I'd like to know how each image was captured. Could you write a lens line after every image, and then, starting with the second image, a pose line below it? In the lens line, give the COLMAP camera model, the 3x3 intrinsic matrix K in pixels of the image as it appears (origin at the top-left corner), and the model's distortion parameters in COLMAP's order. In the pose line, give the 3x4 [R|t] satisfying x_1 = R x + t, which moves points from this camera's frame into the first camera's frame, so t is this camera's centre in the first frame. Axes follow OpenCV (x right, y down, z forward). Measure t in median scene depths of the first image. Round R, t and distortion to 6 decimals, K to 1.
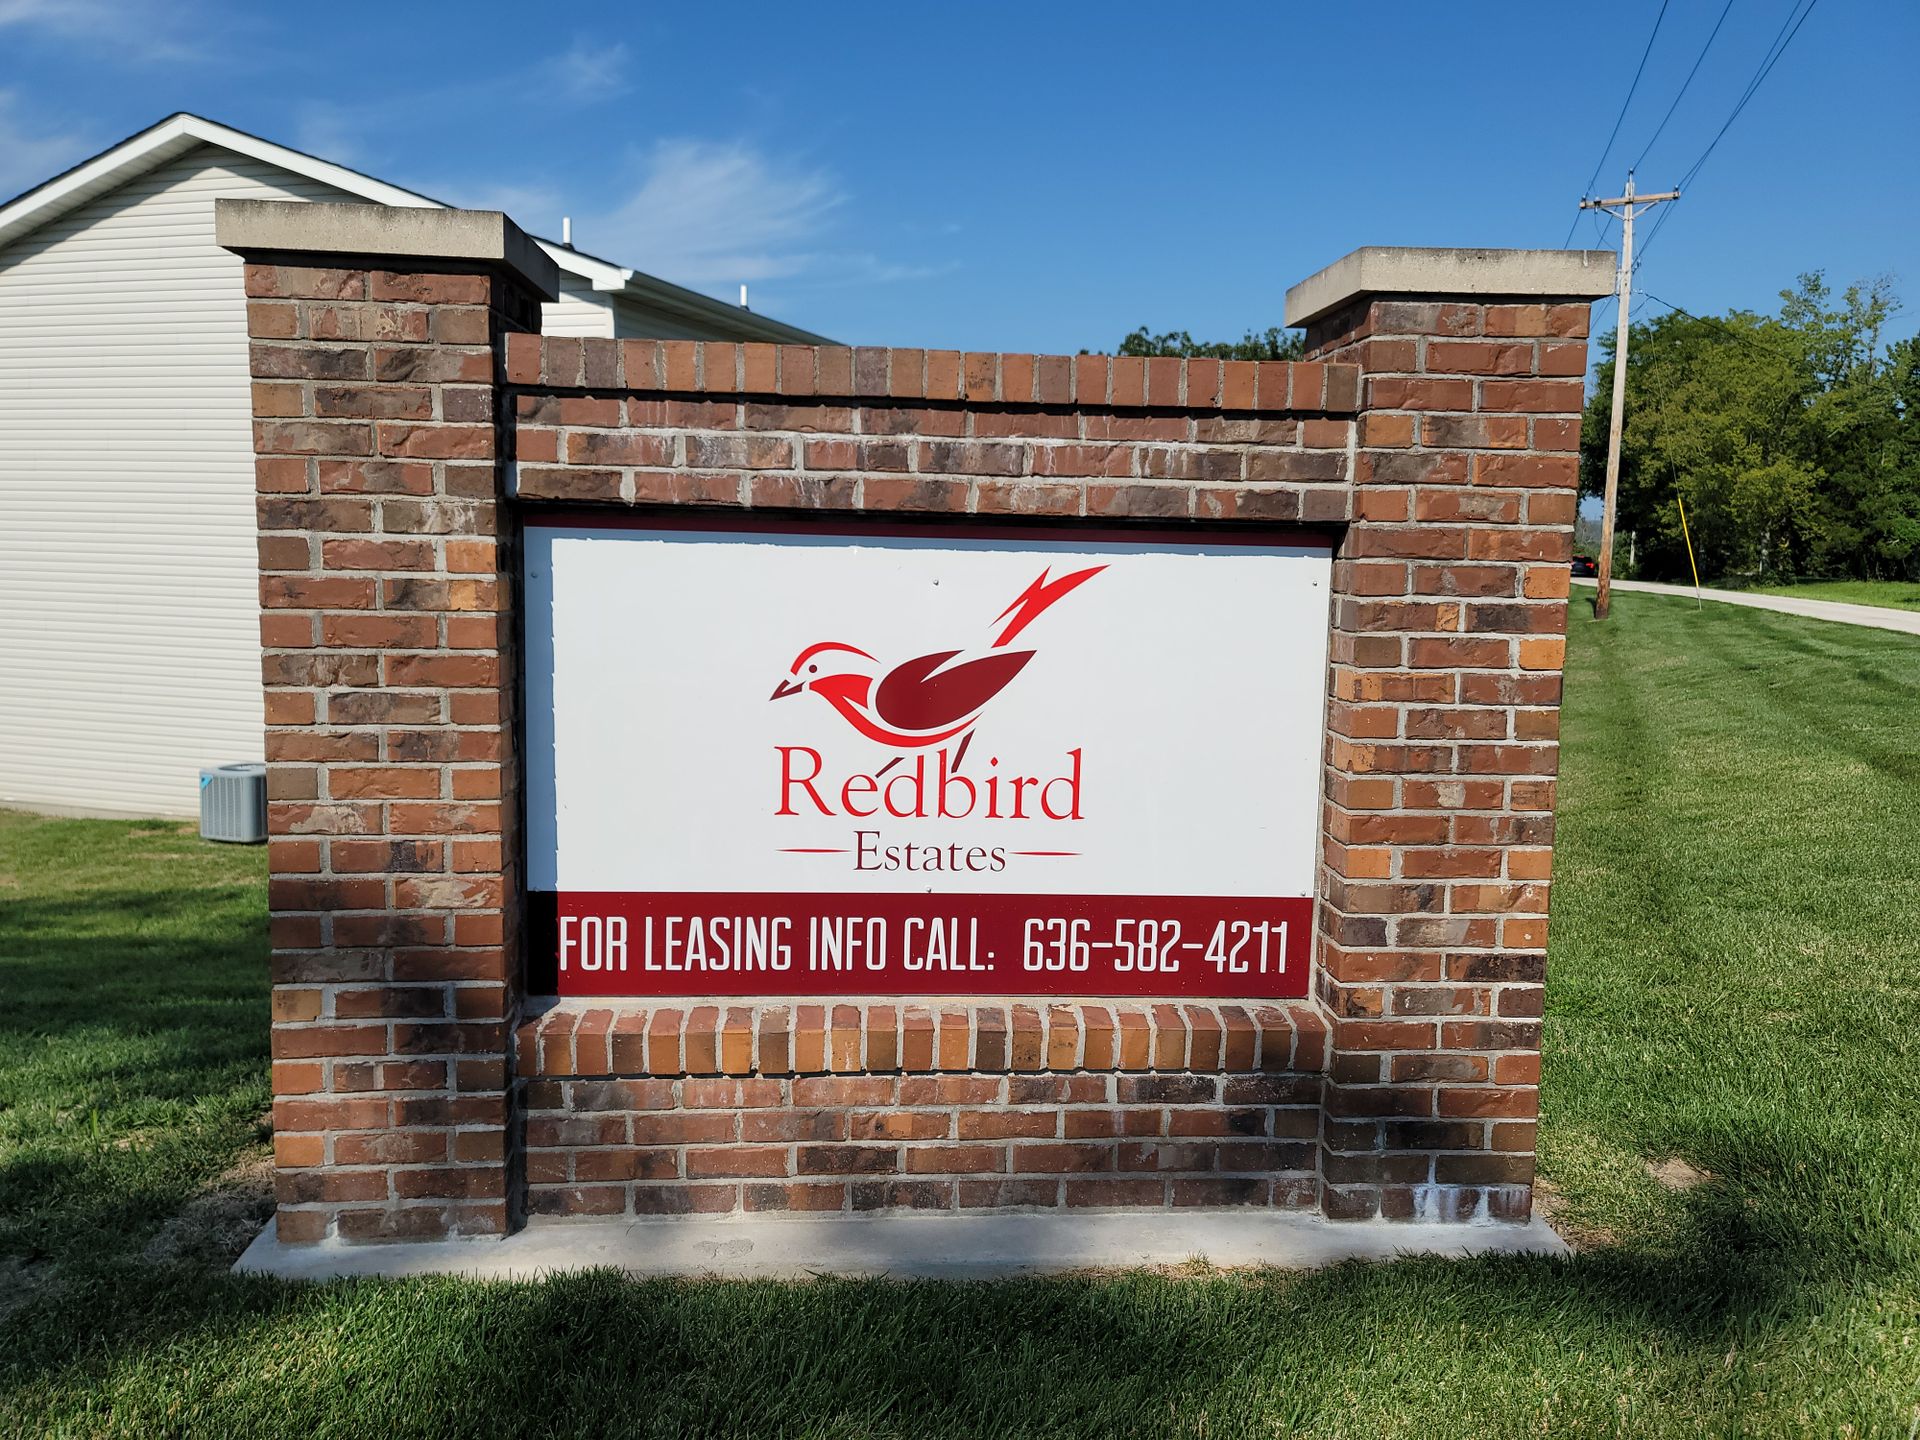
lens RADIAL K [[1388.8, 0, 947.8], [0, 1388.8, 704.2], [0, 0, 1]] dist [0.043055, -0.024867]
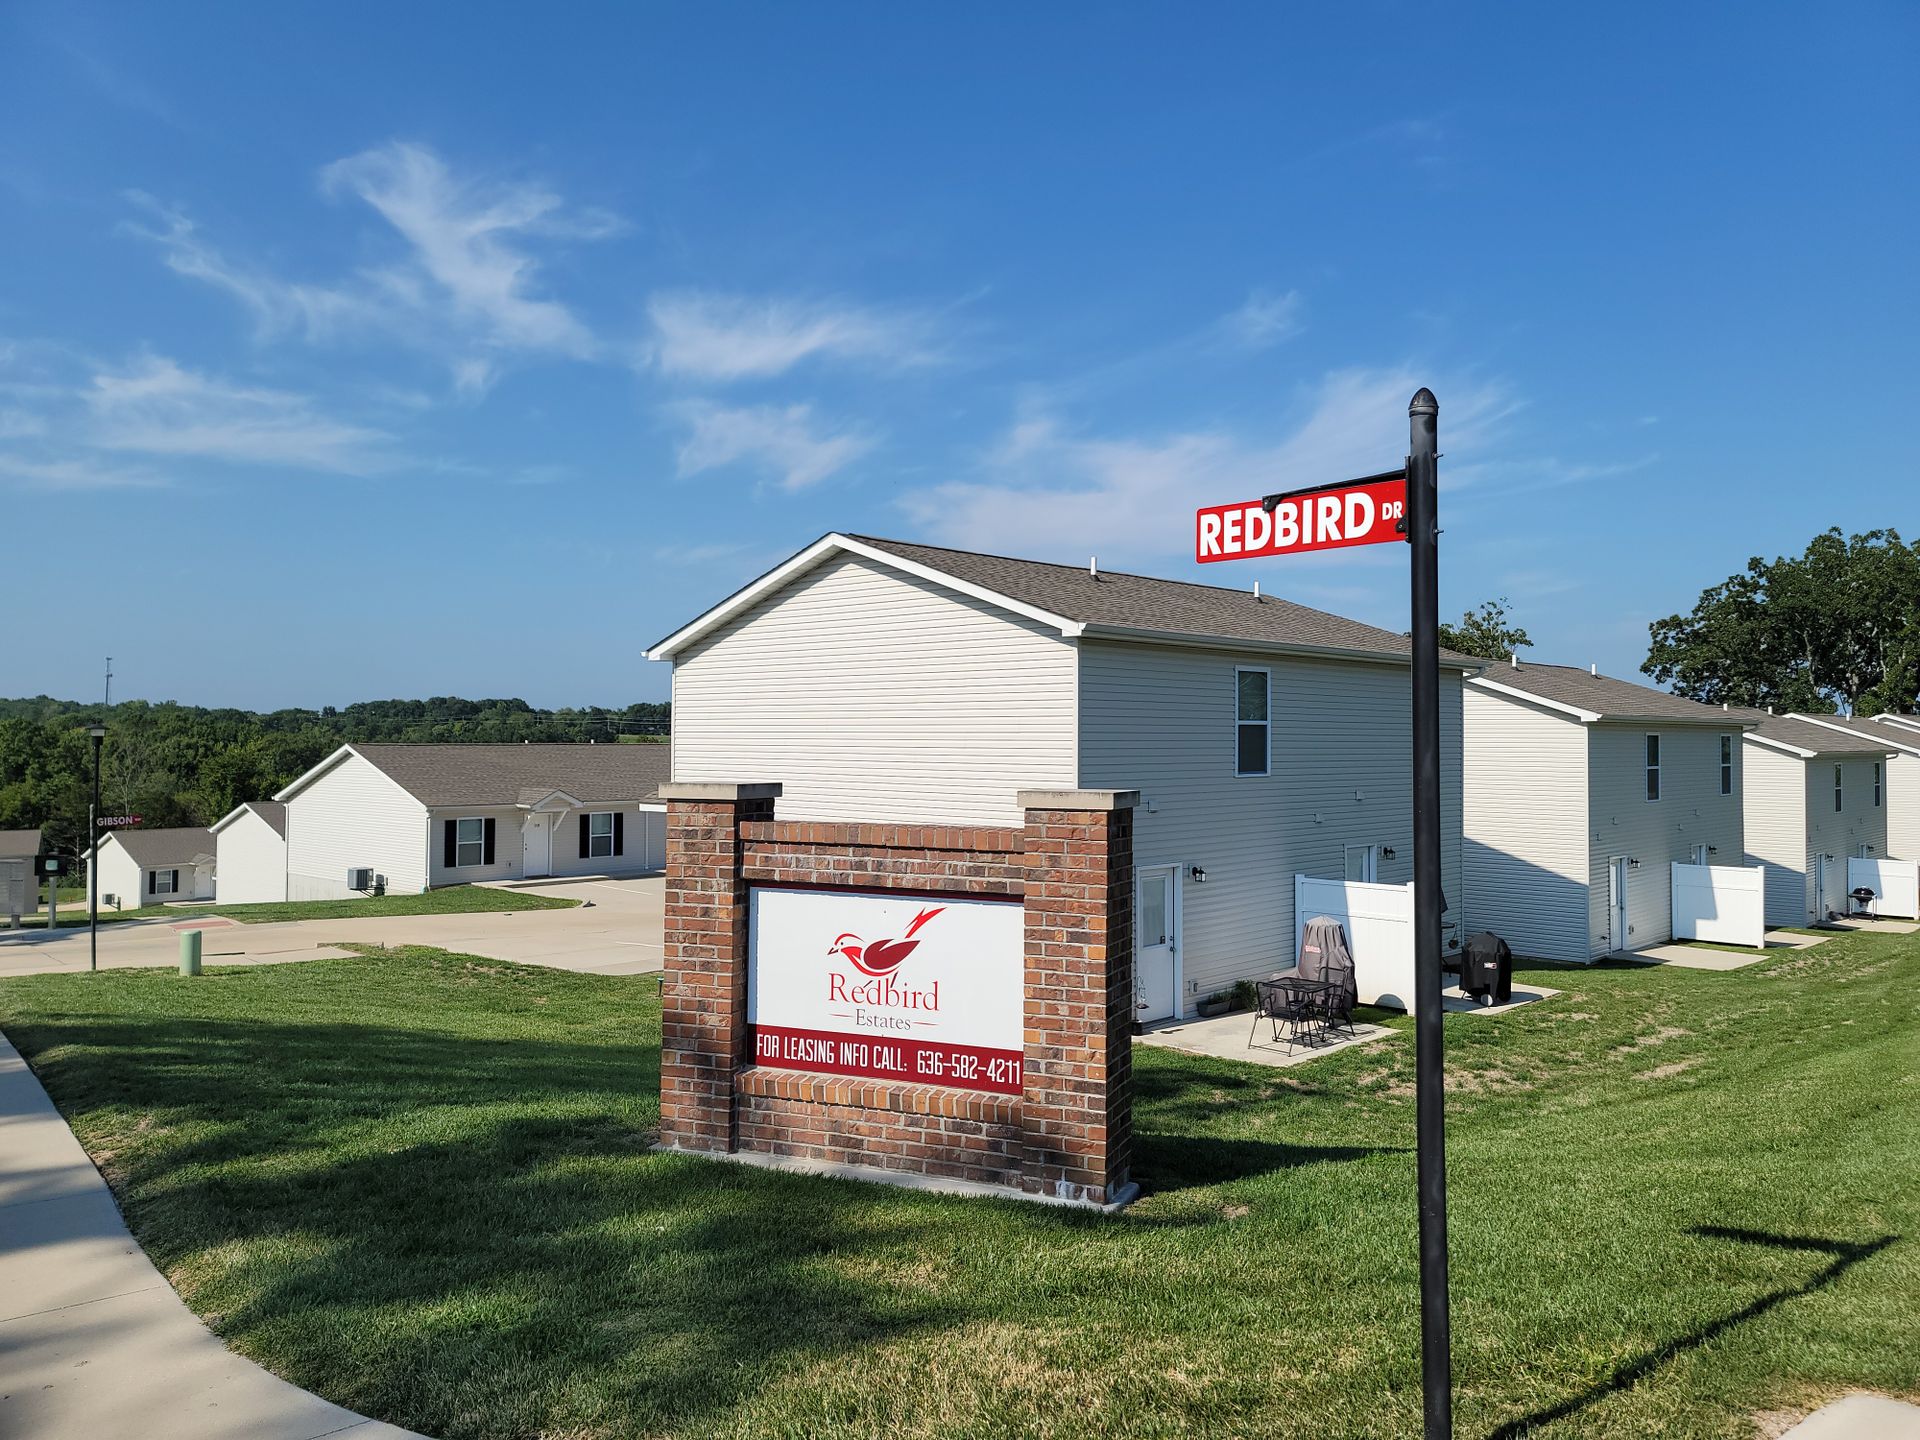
lens RADIAL K [[1388.8, 0, 956.8], [0, 1388.8, 715.3], [0, 0, 1]] dist [0.043055, -0.024867]
pose [[0.895542, -0.023449, -0.444358, 1.250669], [-0.041936, 0.989718, -0.136745, -0.100894], [0.442996, 0.141096, 0.885351, -1.258372]]
